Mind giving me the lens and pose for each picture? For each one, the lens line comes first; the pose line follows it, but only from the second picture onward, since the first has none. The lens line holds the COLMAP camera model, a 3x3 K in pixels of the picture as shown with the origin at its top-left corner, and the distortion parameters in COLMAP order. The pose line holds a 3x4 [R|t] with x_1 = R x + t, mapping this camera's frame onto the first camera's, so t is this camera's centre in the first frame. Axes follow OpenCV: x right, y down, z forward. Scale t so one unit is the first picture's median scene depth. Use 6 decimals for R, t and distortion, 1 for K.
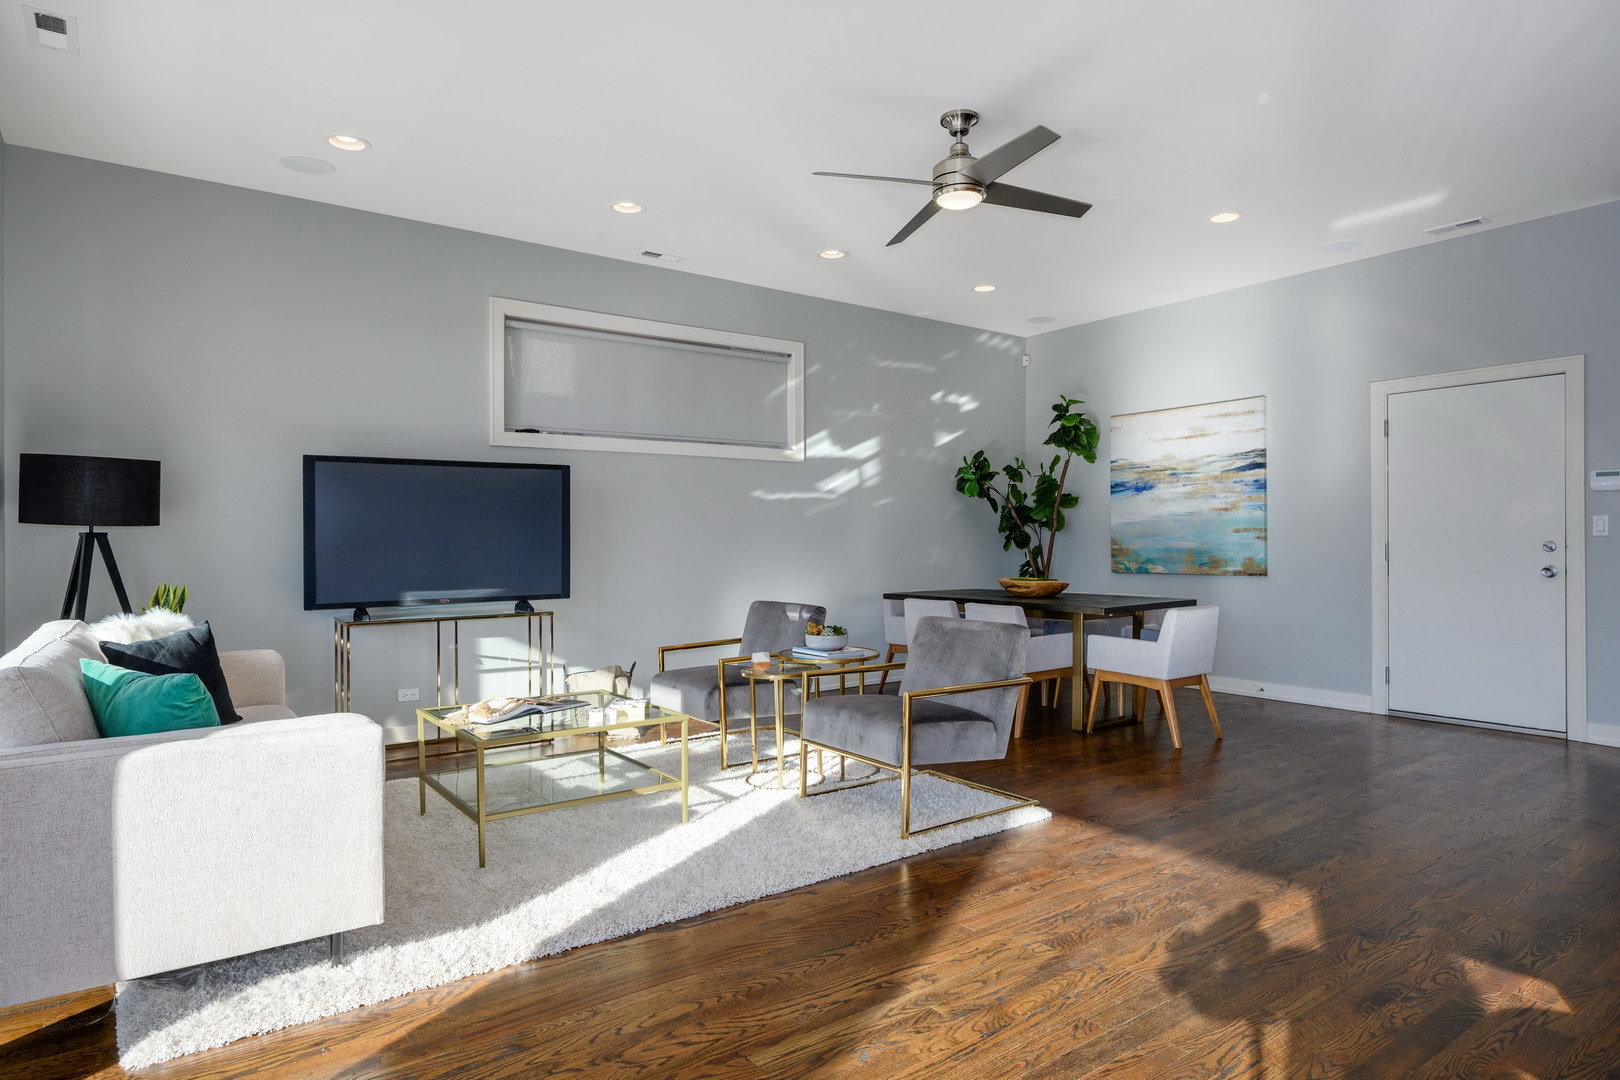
lens RADIAL K [[934.0, 0, 810.0], [0, 934.0, 540.0], [0, 0, 1]] dist [-0.005609, -0.000384]
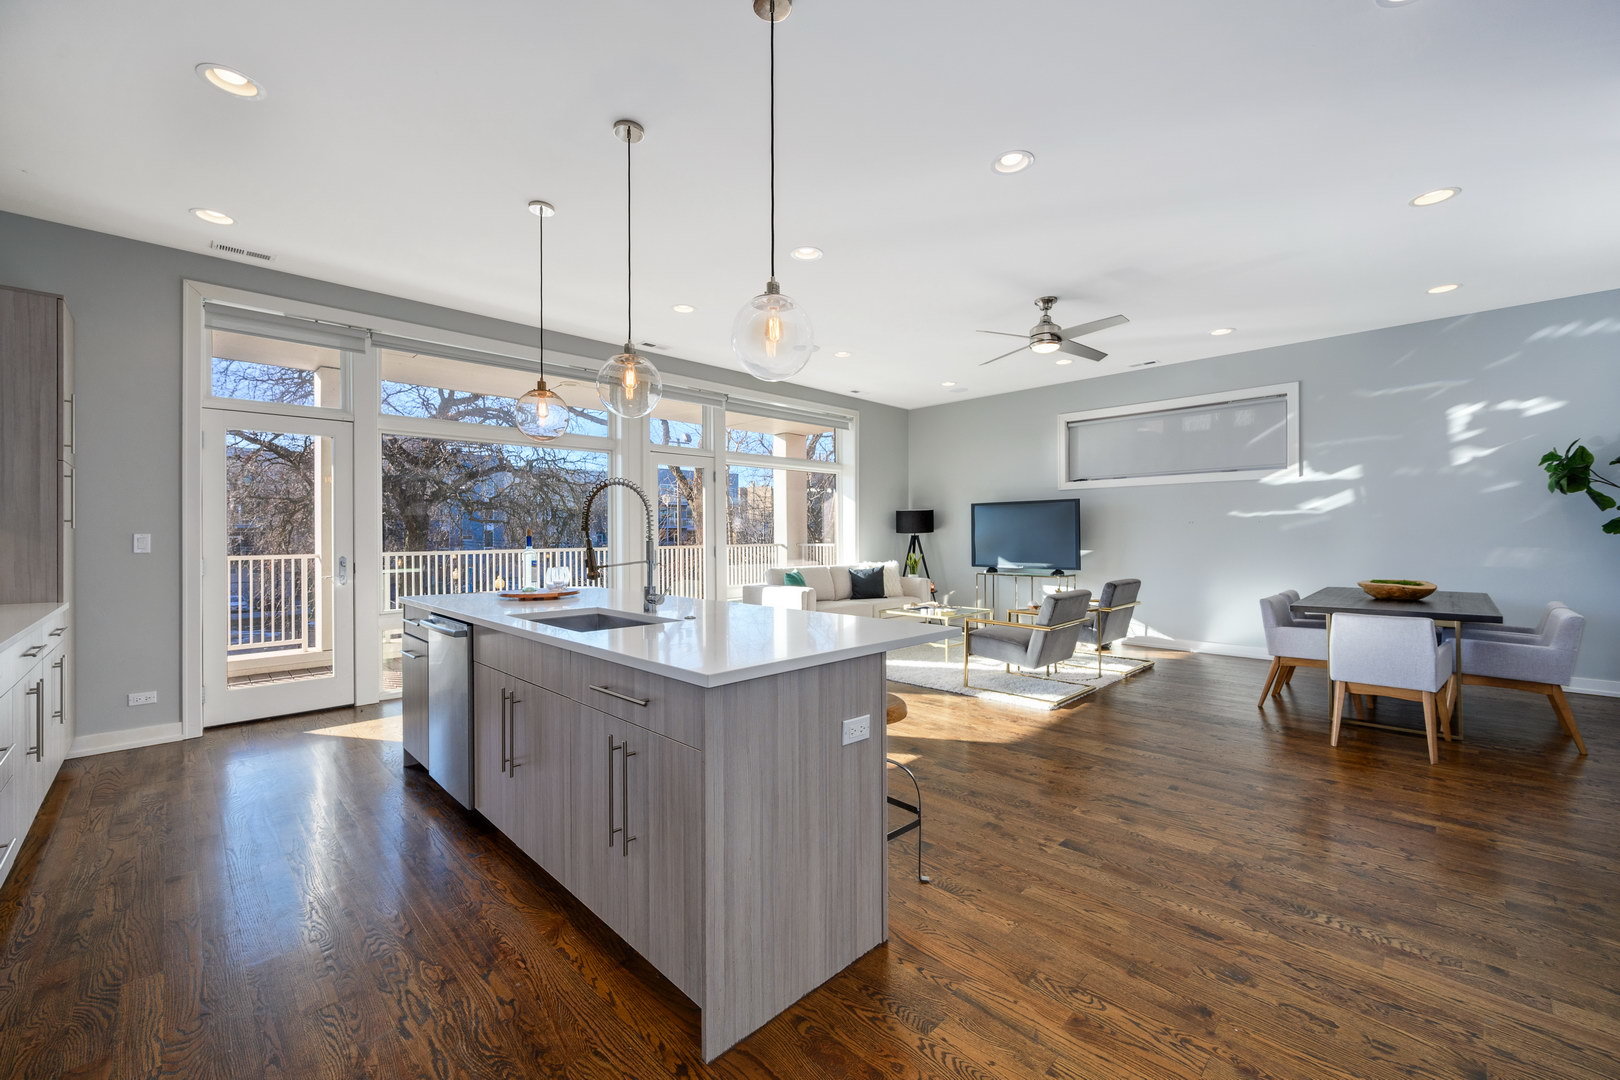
lens RADIAL K [[656.0, 0, 814.9], [0, 656.0, 531.0], [0, 0, 1]] dist [0.002817, 0.000365]
pose [[0.148171, 0.002850, -0.988958, 1.164217], [0.008270, 0.999957, 0.004121, -0.031038], [0.988927, -0.008790, 0.148141, 0.347861]]
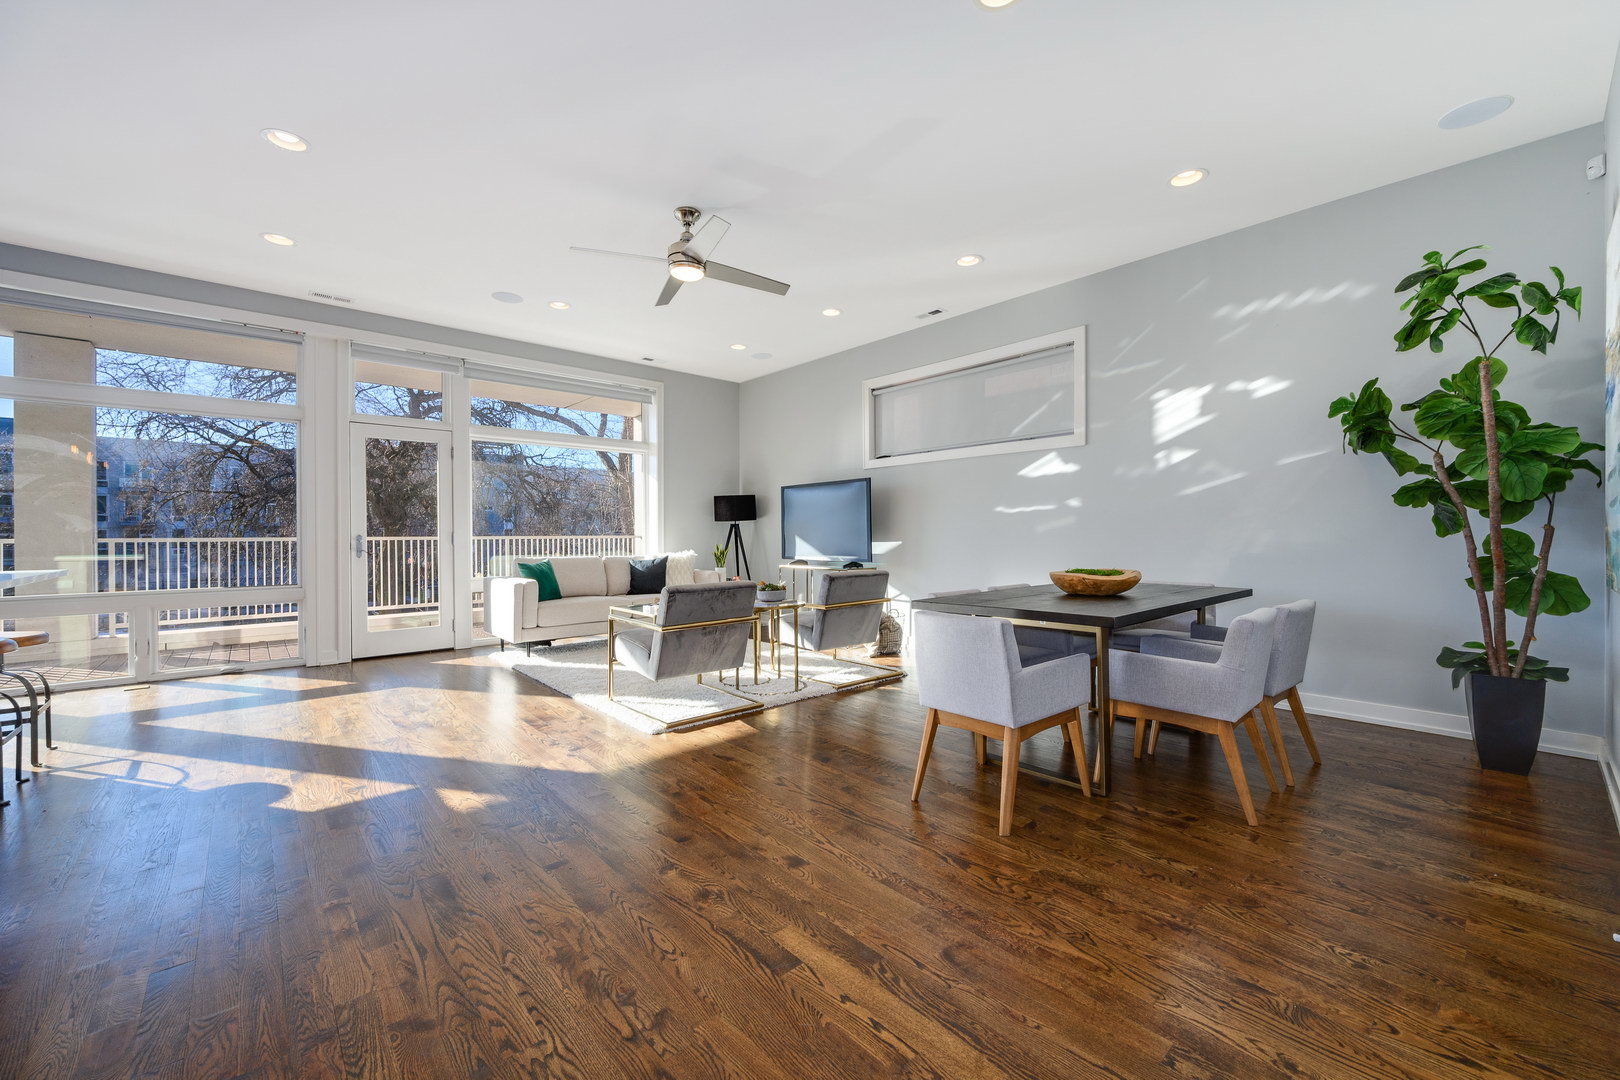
lens RADIAL K [[655.0, 0, 806.2], [0, 655.0, 529.8], [0, 0, 1]] dist [-0.000169, -0.000030]
pose [[0.085508, -0.001649, -0.996336, 1.010160], [0.005212, 0.999986, -0.001208, 0.010993], [0.996324, -0.005090, 0.085516, 0.969751]]
